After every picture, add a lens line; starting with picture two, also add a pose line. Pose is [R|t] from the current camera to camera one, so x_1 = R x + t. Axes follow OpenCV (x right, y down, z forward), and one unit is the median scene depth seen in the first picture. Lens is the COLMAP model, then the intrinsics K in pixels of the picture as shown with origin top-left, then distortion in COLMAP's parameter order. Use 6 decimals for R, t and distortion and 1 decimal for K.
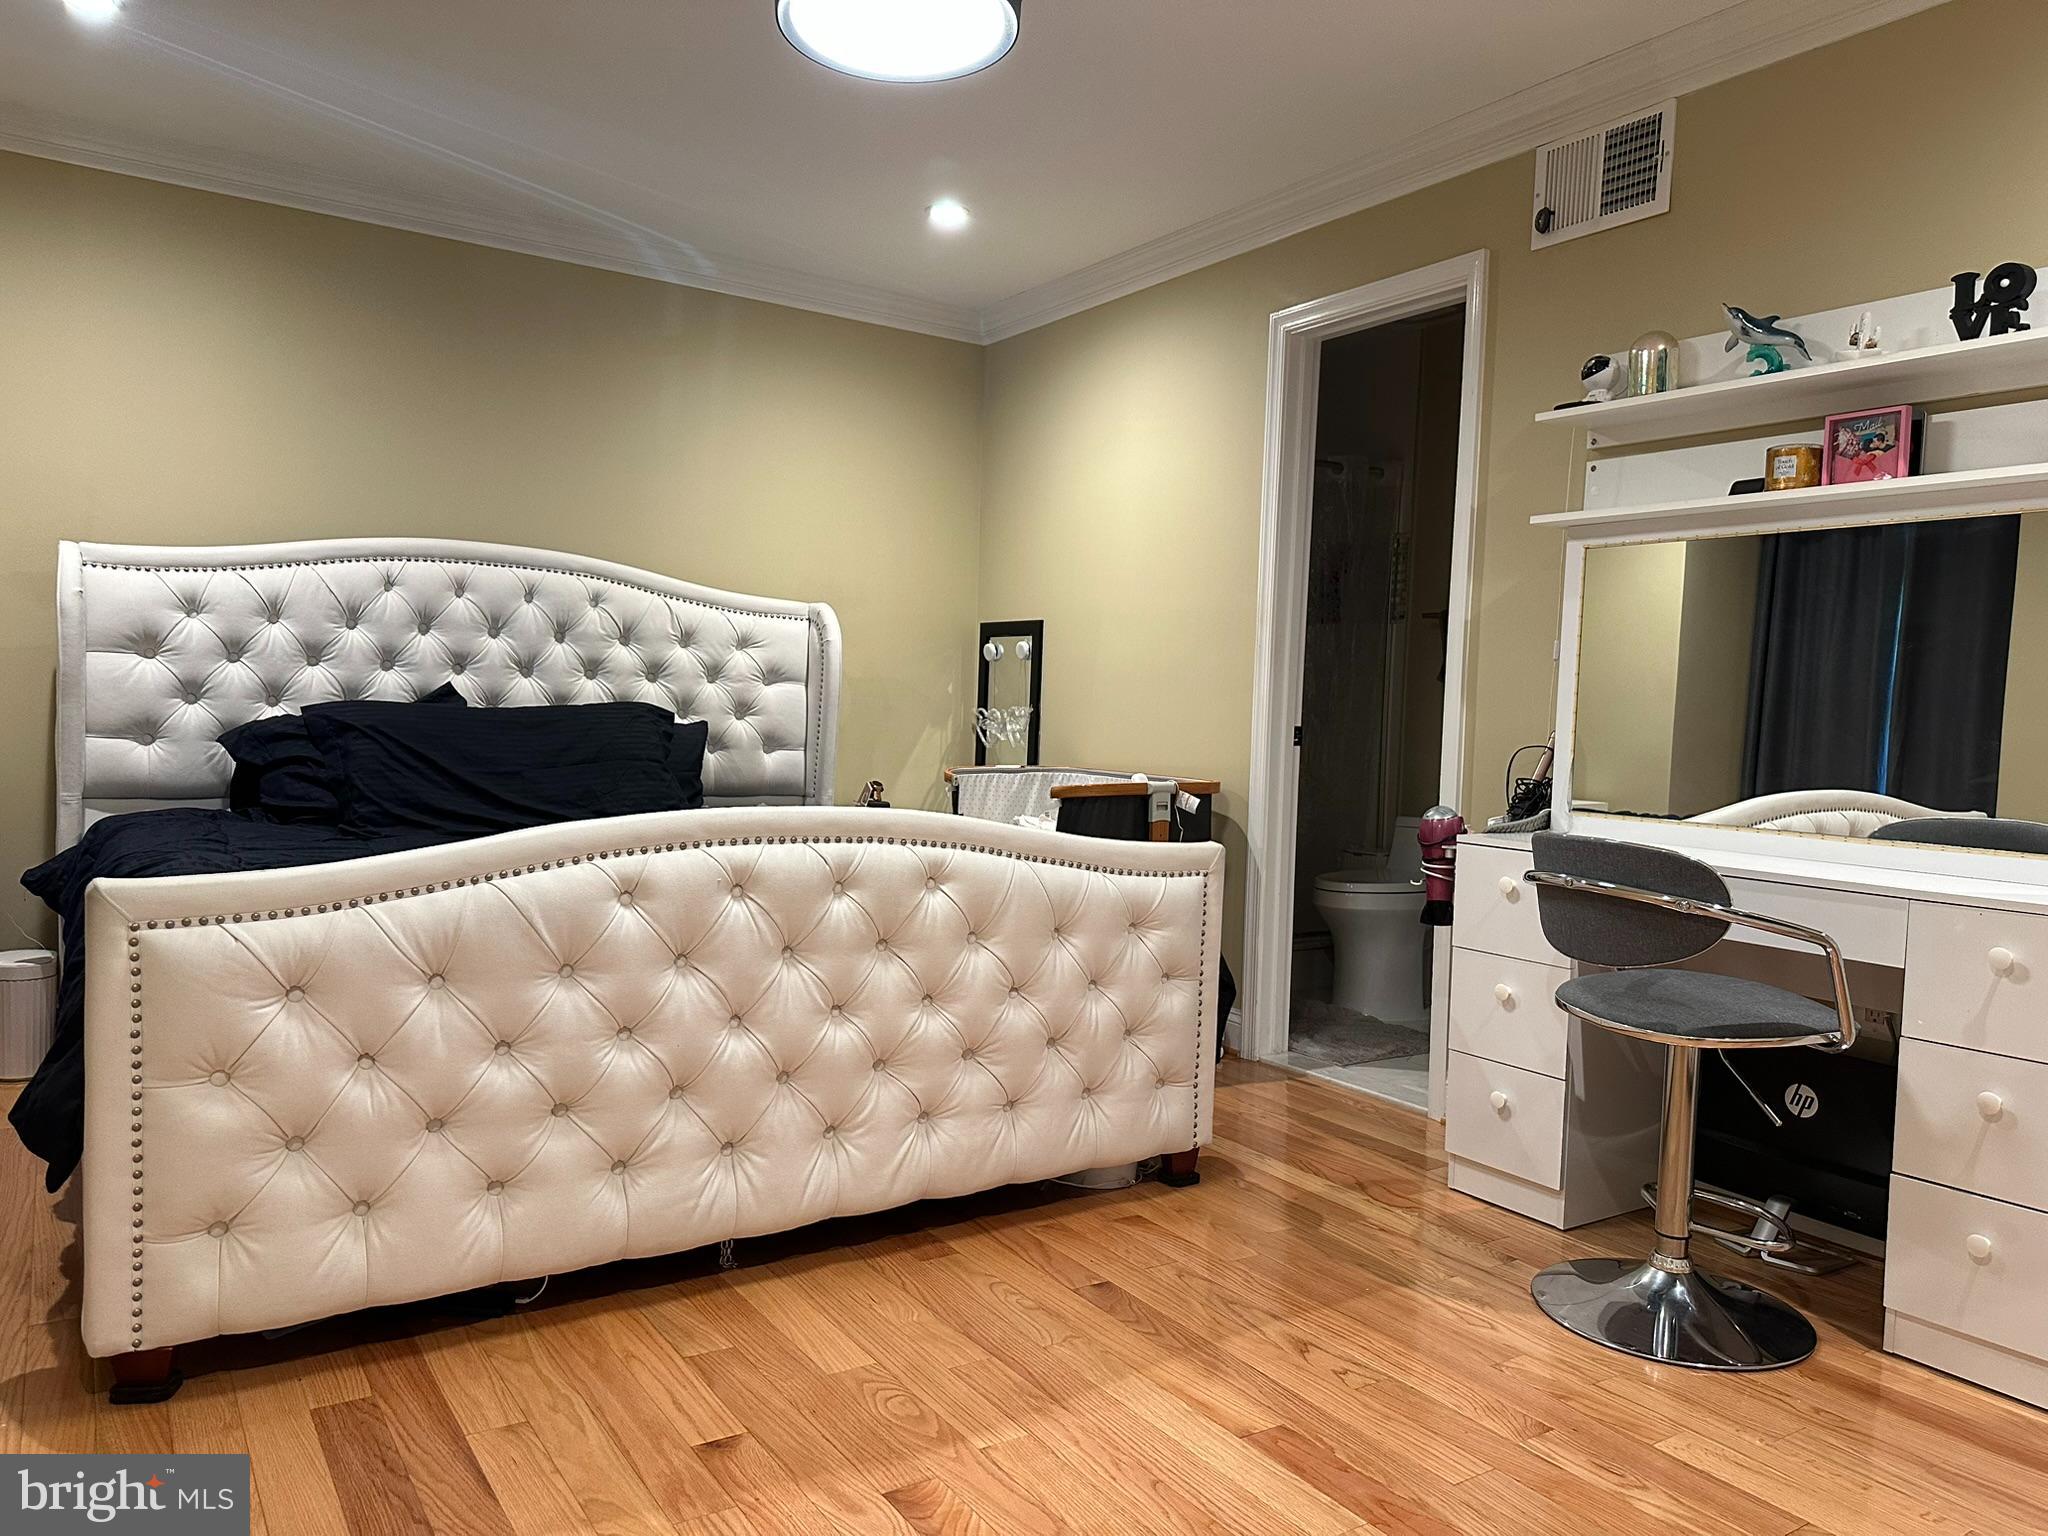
lens RADIAL K [[1464.5, 0, 1032.3], [0, 1464.5, 761.7], [0, 0, 1]] dist [0.025531, -0.010998]
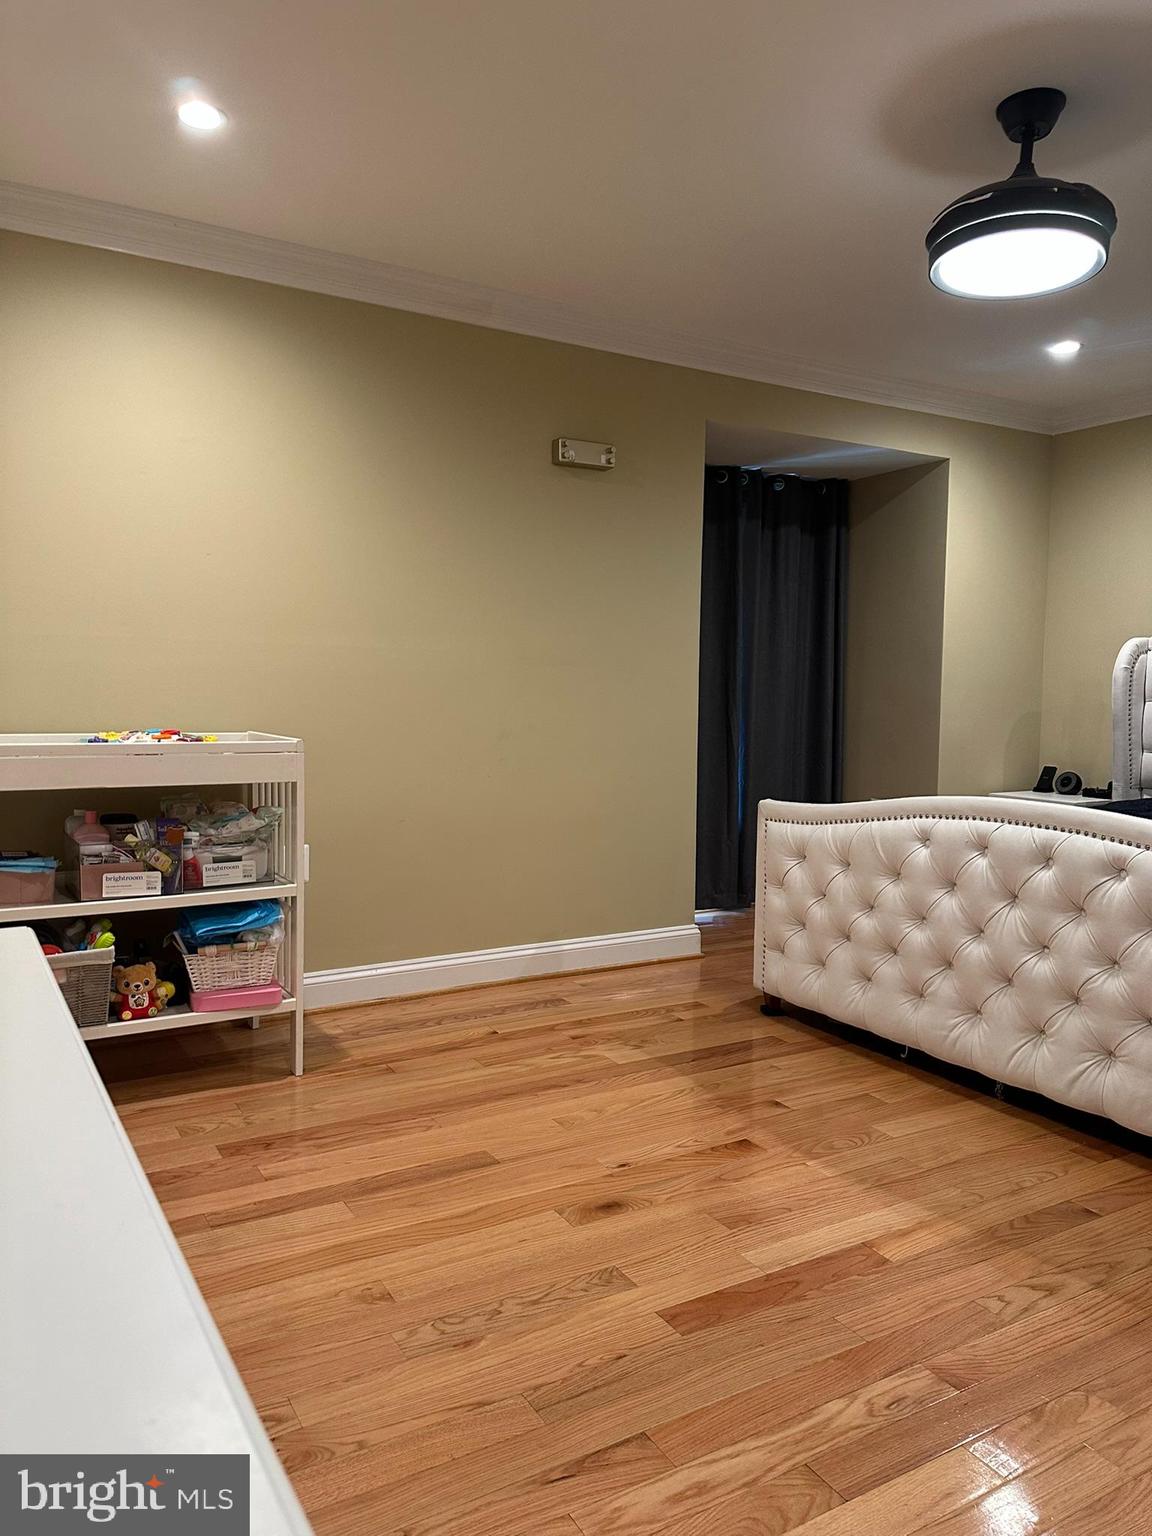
lens RADIAL K [[1098.4, 0, 581.7], [0, 1098.4, 771.5], [0, 0, 1]] dist [0.025531, -0.010998]
pose [[-0.053189, 0.039793, -0.997791, 1.069565], [-0.060447, 0.997245, 0.042993, -0.023015], [0.996753, 0.062601, -0.050637, 0.670510]]
